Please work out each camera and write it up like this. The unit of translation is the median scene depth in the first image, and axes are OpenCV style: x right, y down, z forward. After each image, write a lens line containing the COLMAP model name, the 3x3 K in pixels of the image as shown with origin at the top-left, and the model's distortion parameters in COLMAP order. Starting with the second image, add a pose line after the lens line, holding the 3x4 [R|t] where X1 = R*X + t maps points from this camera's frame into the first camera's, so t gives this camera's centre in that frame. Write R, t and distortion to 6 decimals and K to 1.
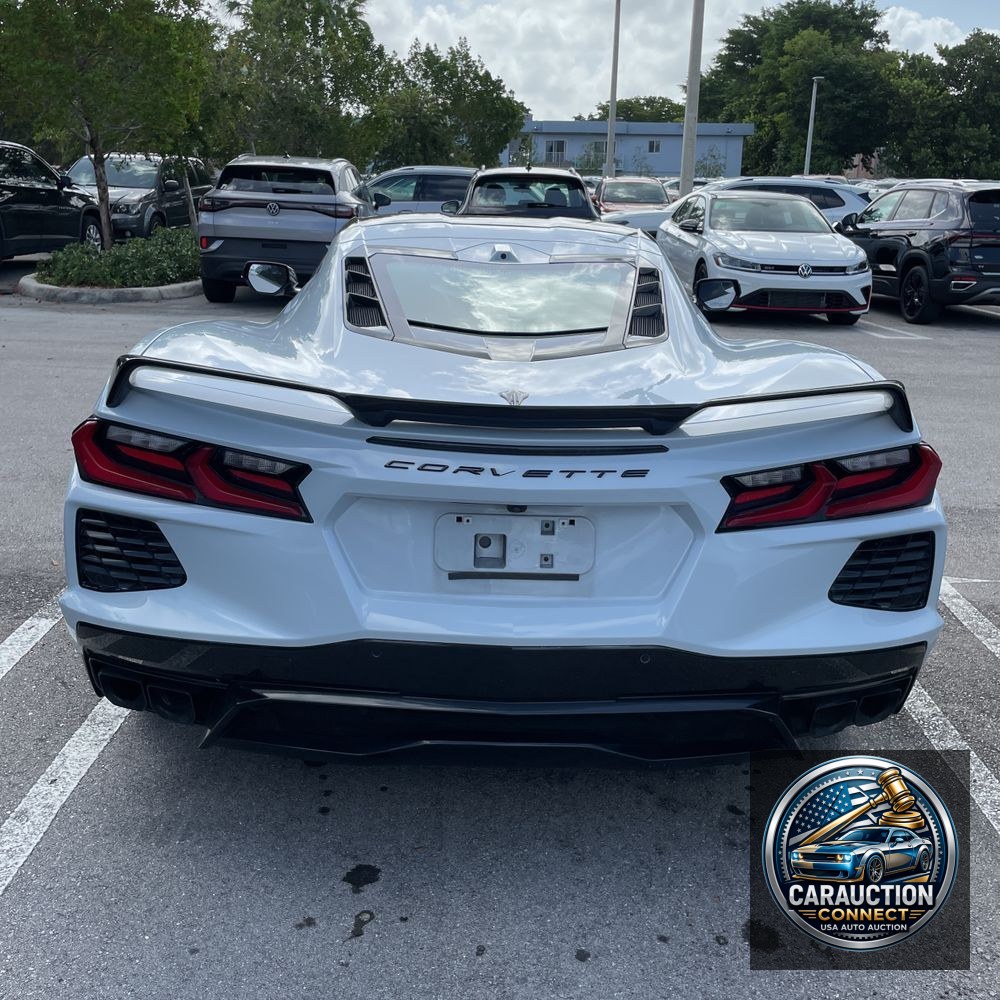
lens RADIAL K [[1012.9, 0, 500.0], [0, 1012.9, 500.0], [0, 0, 1]] dist [0.096043, -0.136427]
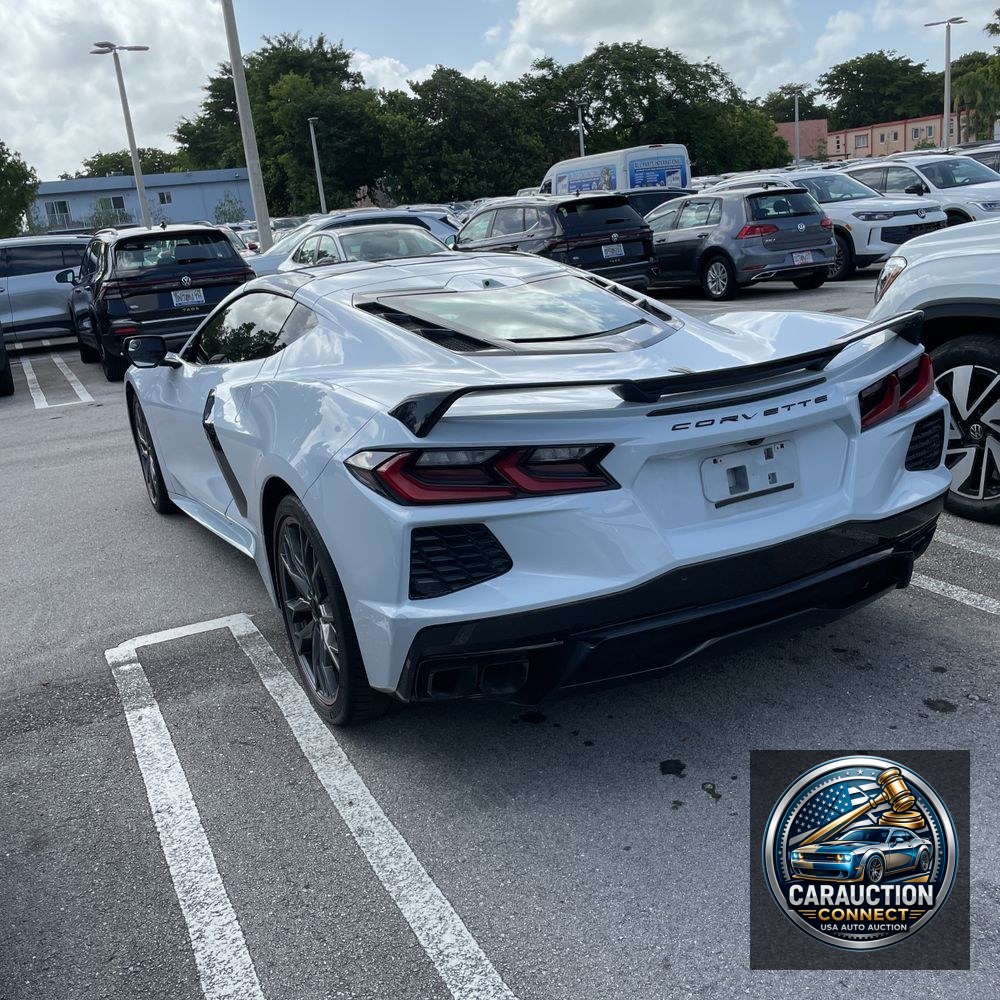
lens RADIAL K [[1012.9, 0, 500.0], [0, 1012.9, 500.0], [0, 0, 1]] dist [0.096043, -0.136427]
pose [[0.889259, -0.225183, 0.398135, -0.105253], [0.239851, 0.970718, 0.013312, -0.002049], [-0.389475, 0.083655, 0.917230, -0.011609]]
